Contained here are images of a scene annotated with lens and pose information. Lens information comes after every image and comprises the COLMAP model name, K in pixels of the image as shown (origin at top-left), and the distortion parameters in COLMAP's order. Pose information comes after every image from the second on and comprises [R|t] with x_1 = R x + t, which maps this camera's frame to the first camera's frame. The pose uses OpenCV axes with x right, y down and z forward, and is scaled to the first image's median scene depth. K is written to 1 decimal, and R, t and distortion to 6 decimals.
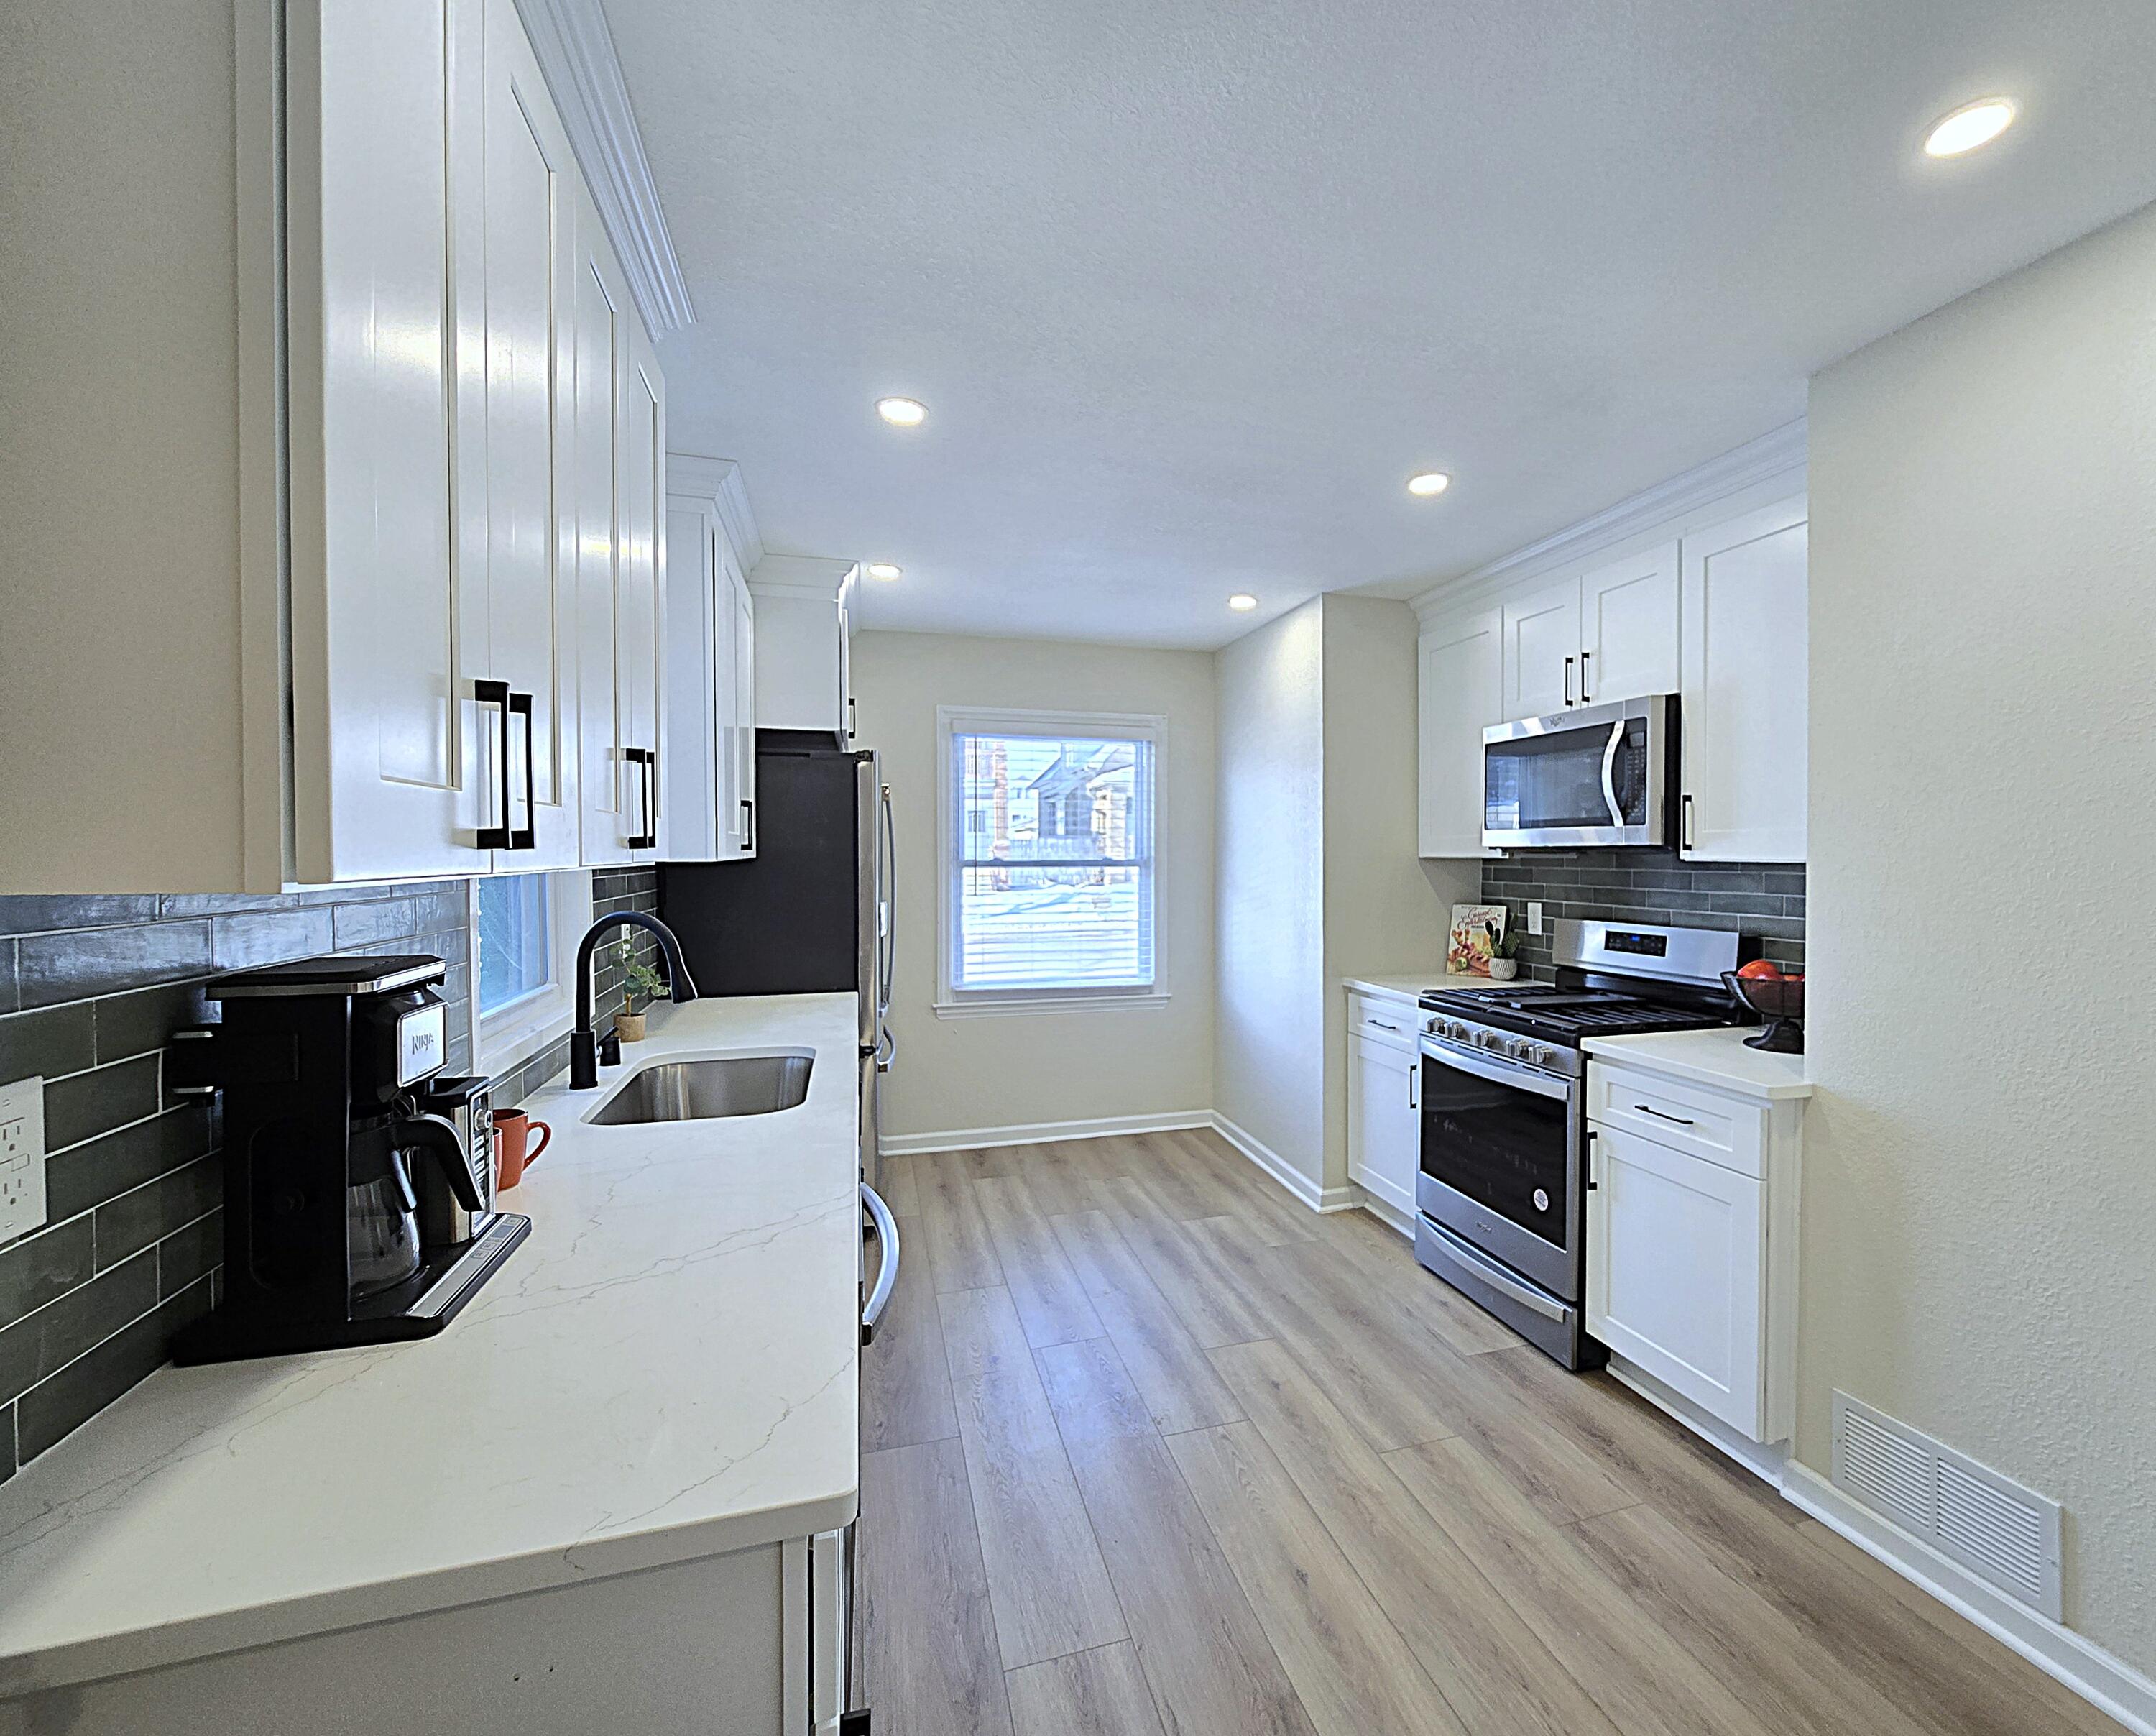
lens RADIAL K [[951.9, 0, 1171.0], [0, 951.9, 867.0], [0, 0, 1]] dist [-0.001413, -0.000077]
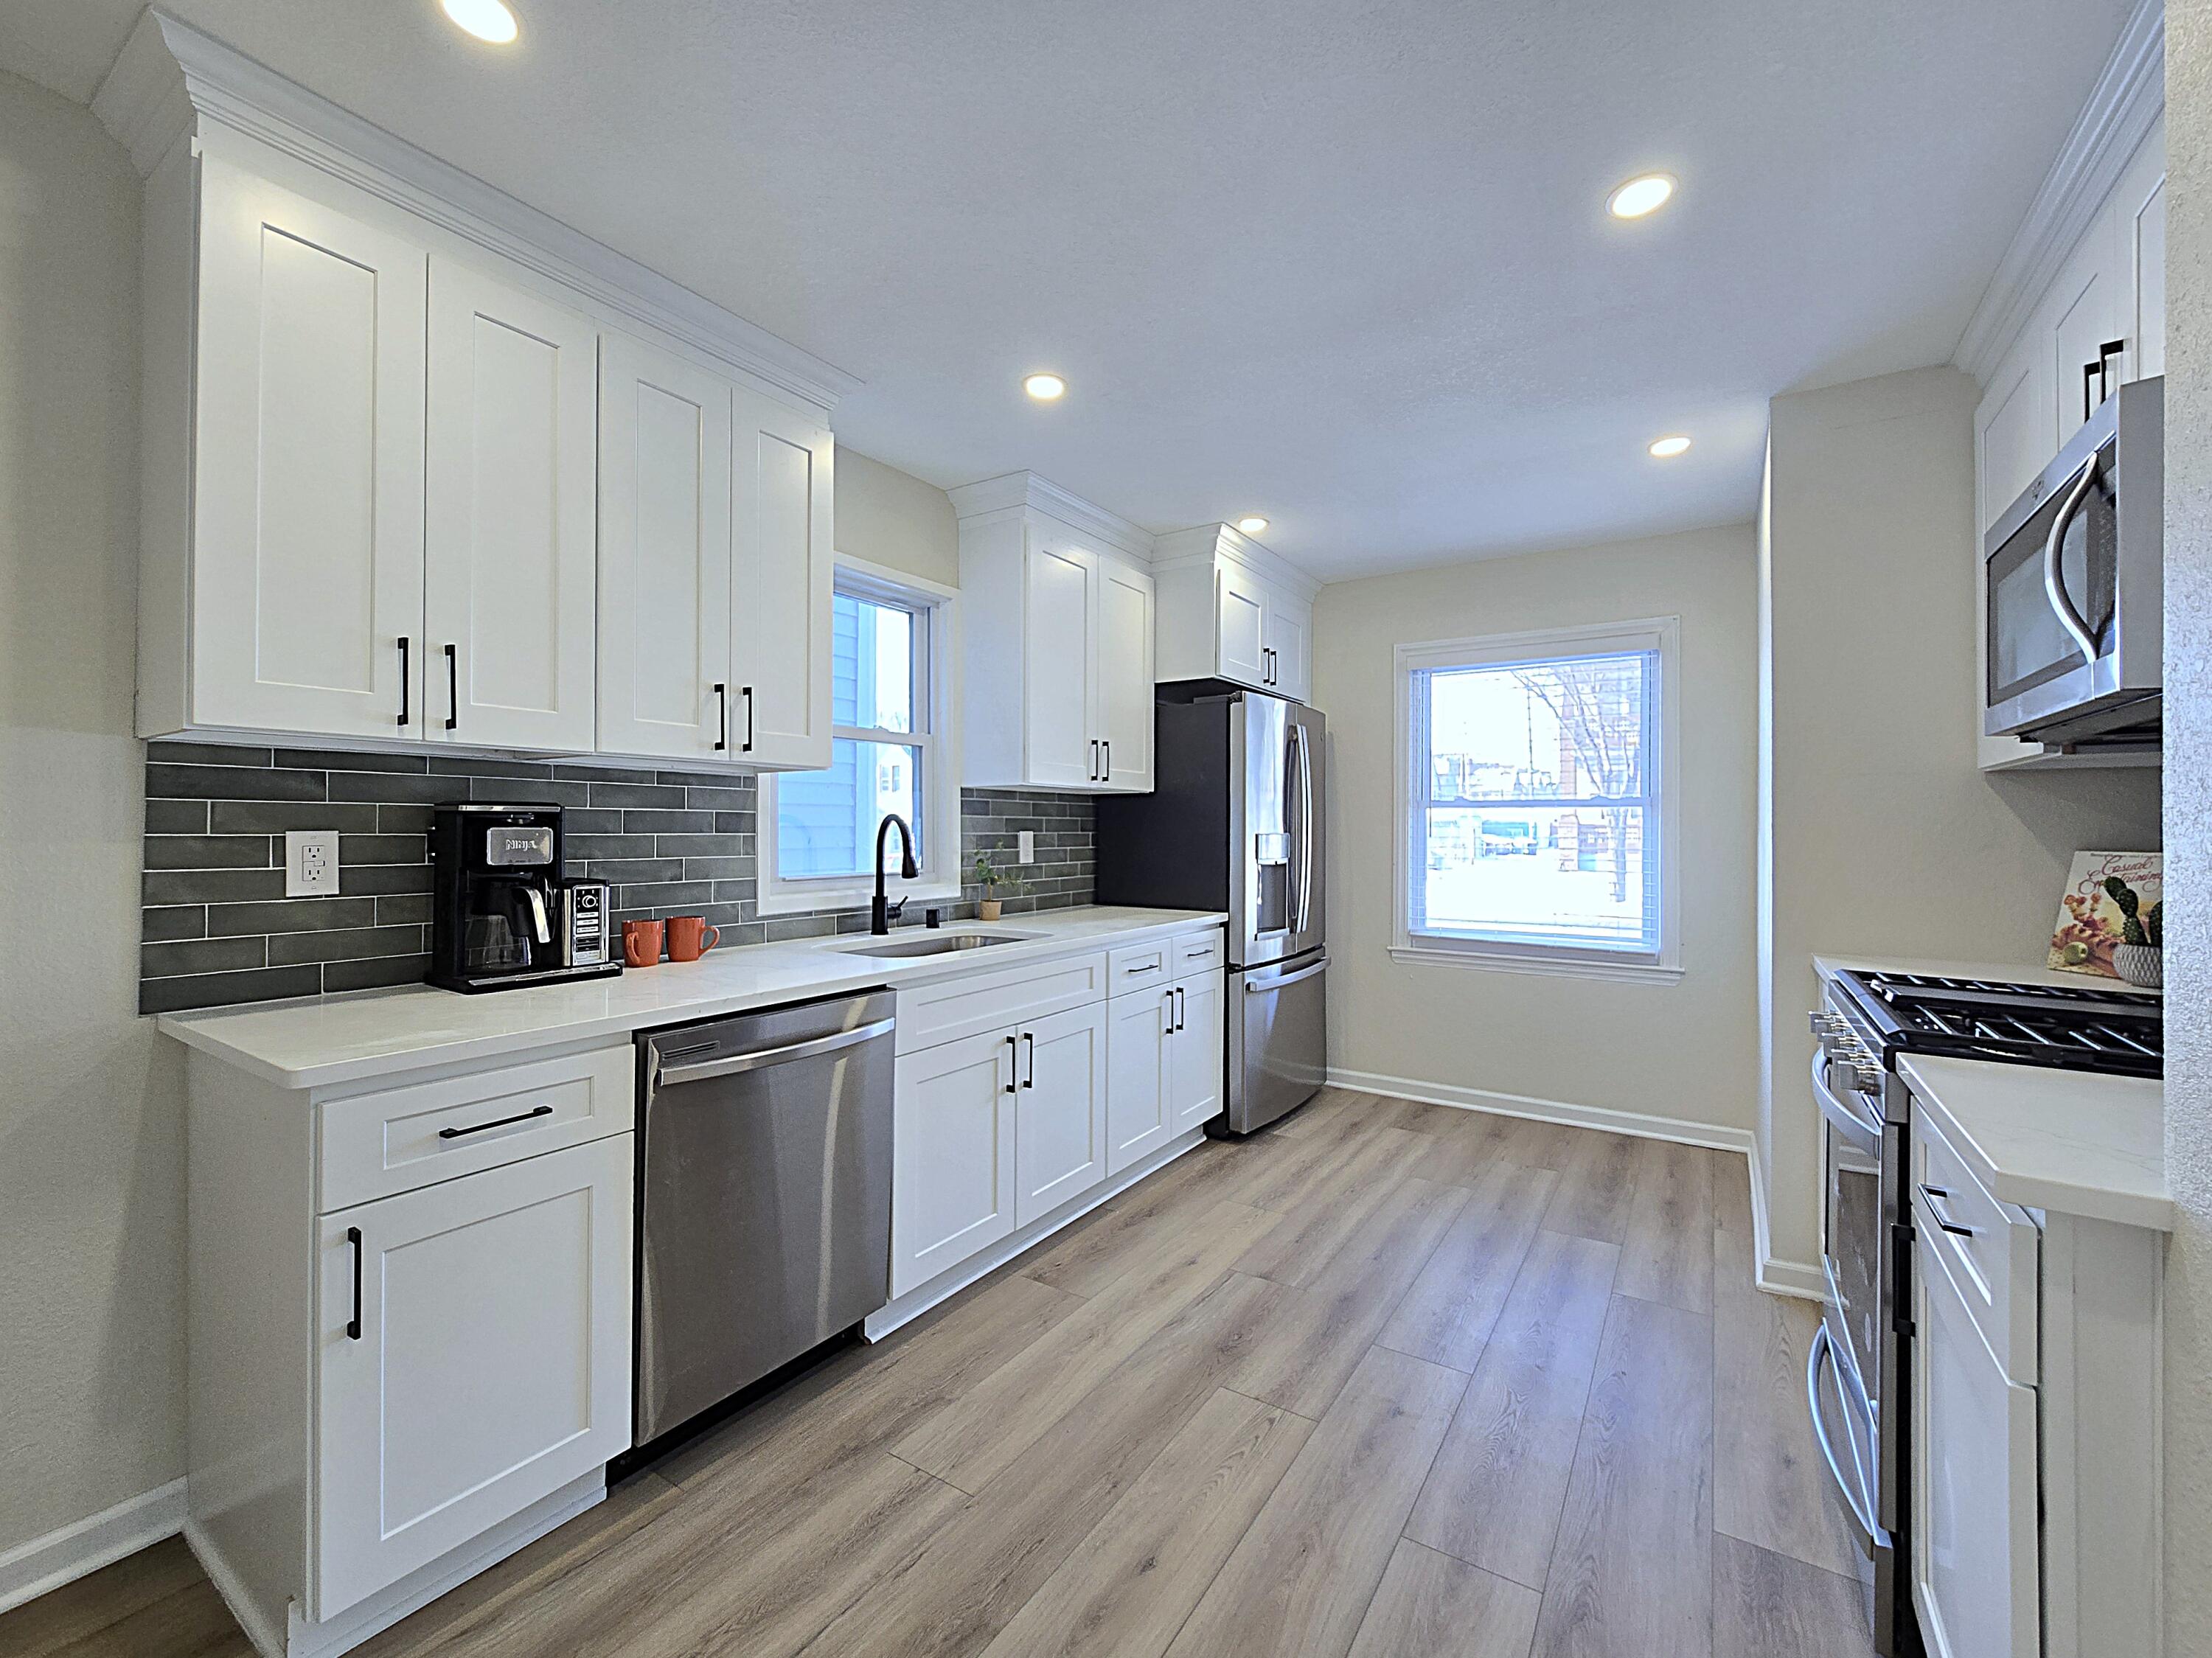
lens RADIAL K [[919.5, 0, 1131.9], [0, 919.5, 823.3], [0, 0, 1]] dist [-0.001014, -0.000888]
pose [[0.643088, -0.001603, -0.765791, 0.374558], [-0.014888, 0.999783, -0.014595, 0.041742], [0.765648, 0.020787, 0.642924, 0.214235]]
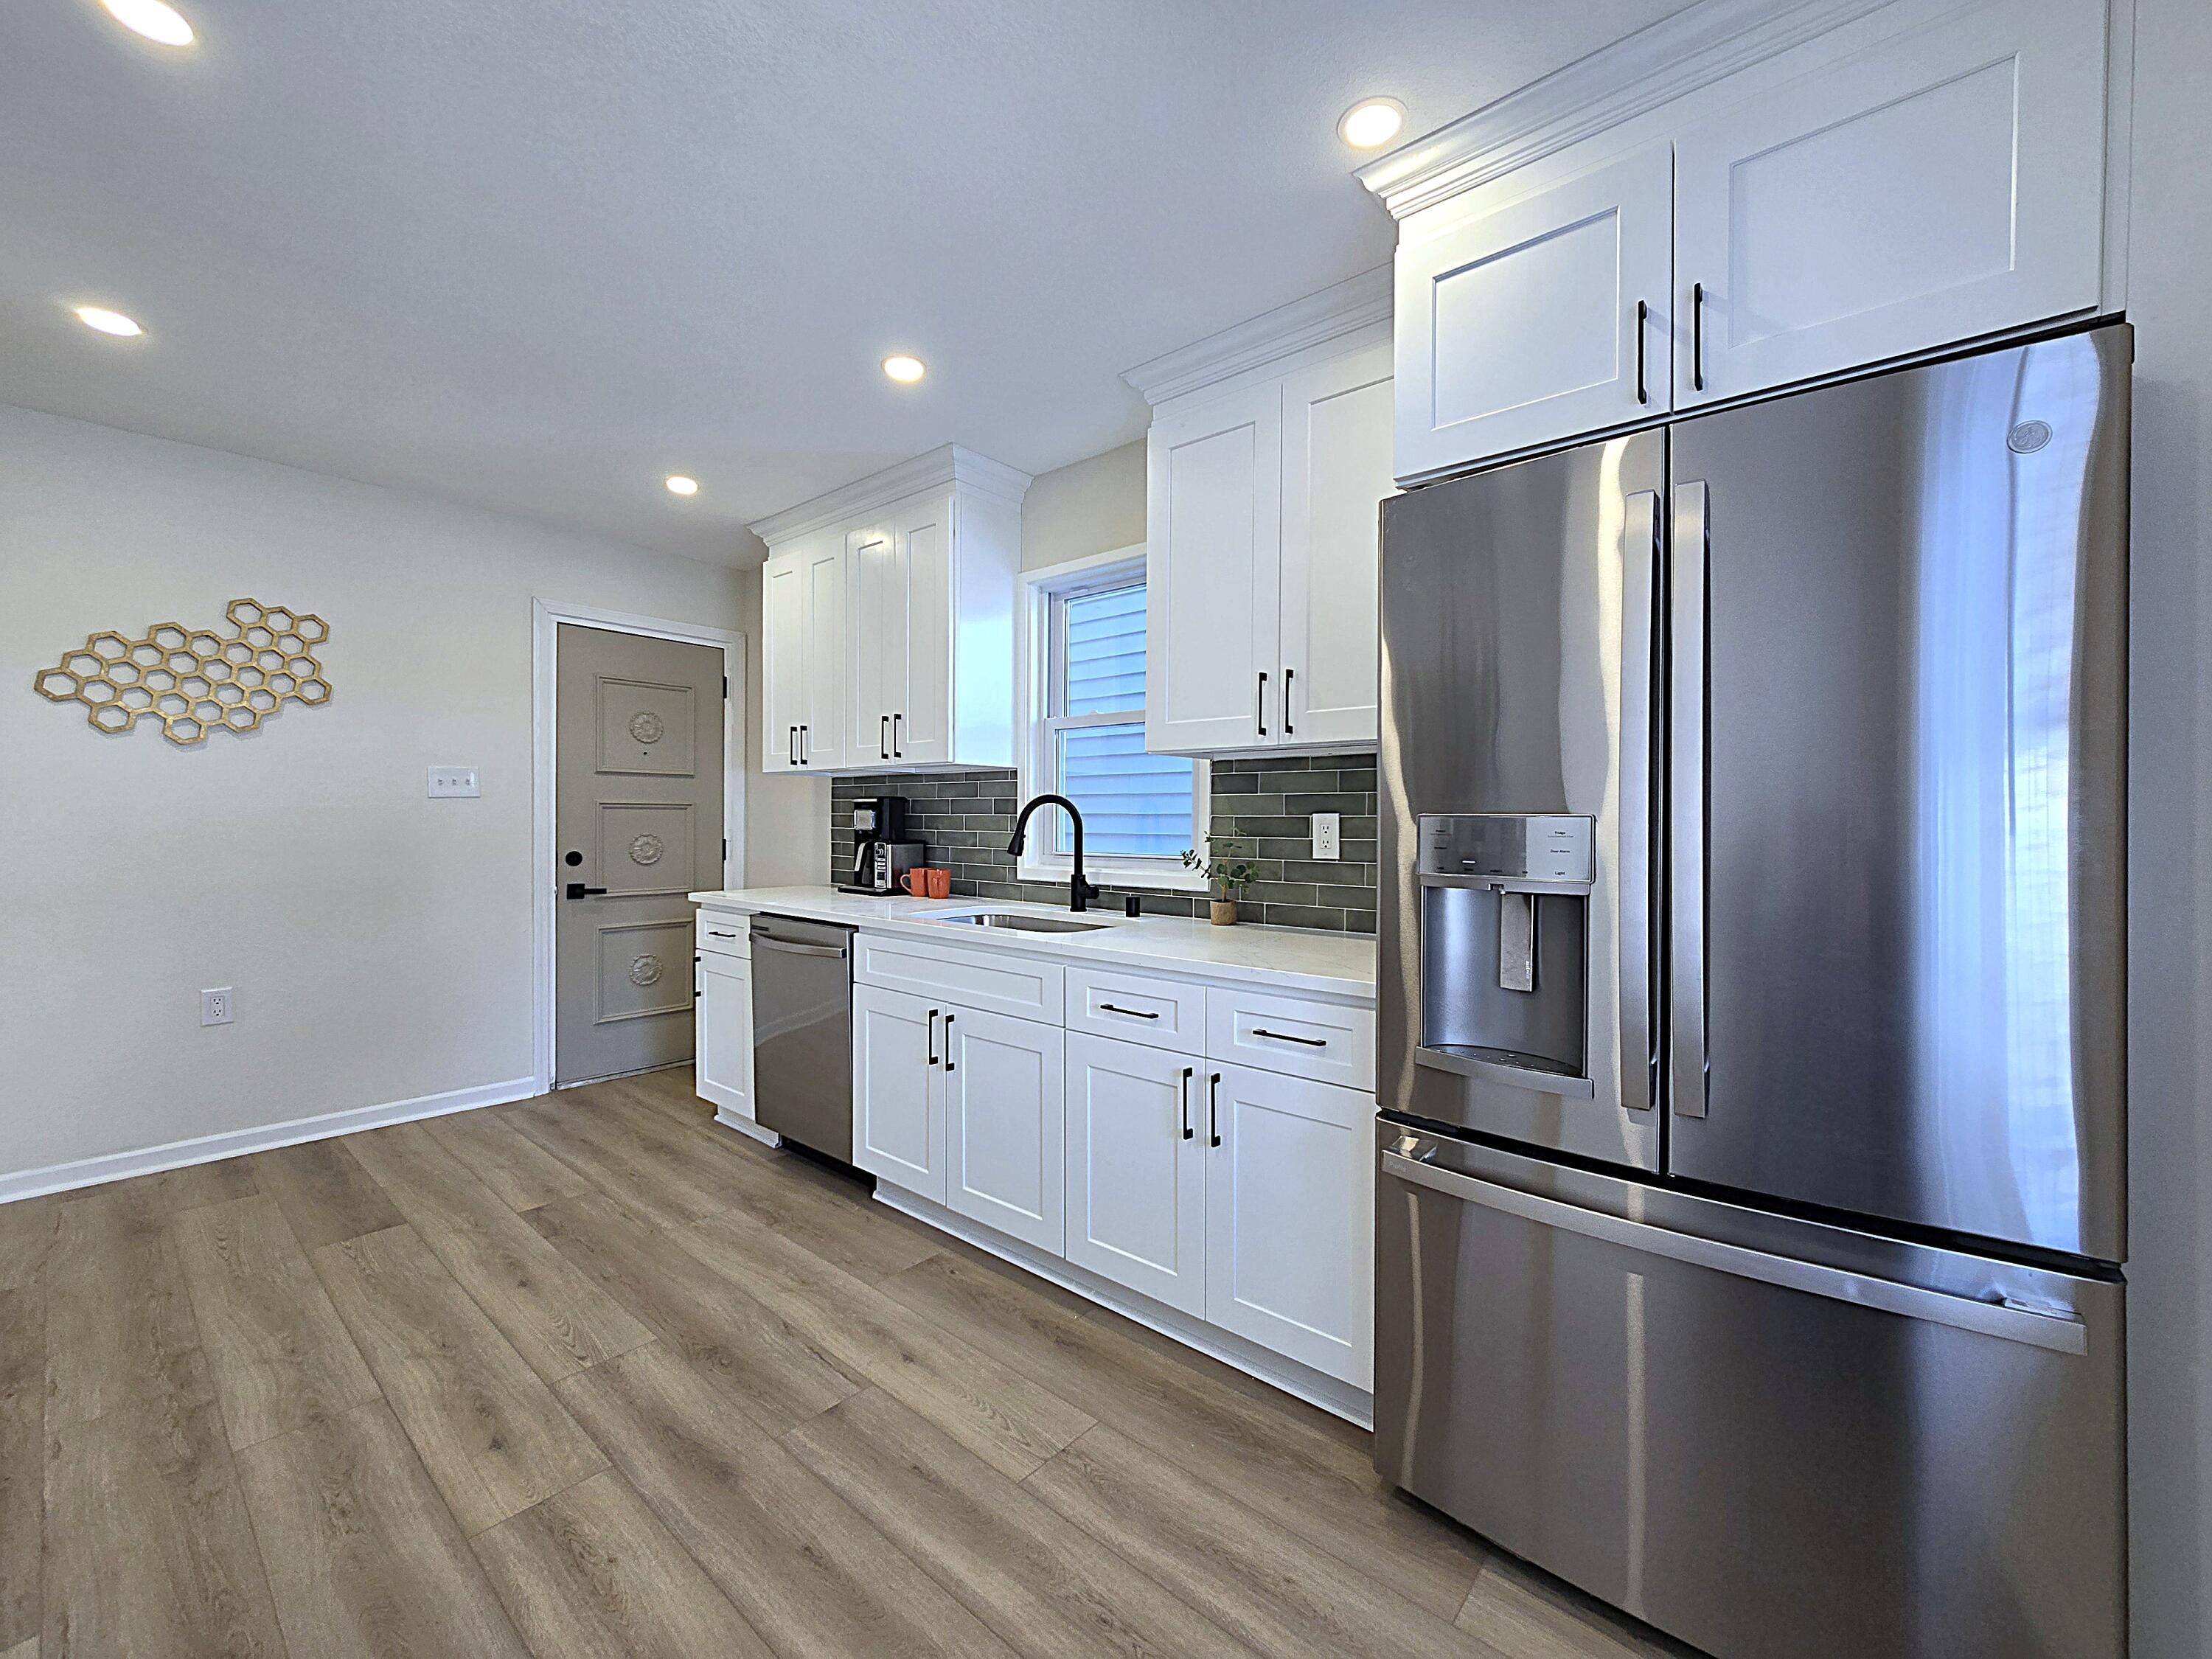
lens RADIAL K [[919.5, 0, 1131.9], [0, 919.5, 823.8], [0, 0, 1]] dist [-0.001014, -0.000888]
pose [[-0.848700, 0.001873, -0.528871, 0.045306], [-0.010822, 0.999723, 0.020907, 0.032816], [0.528764, 0.023467, -0.848445, 1.232071]]
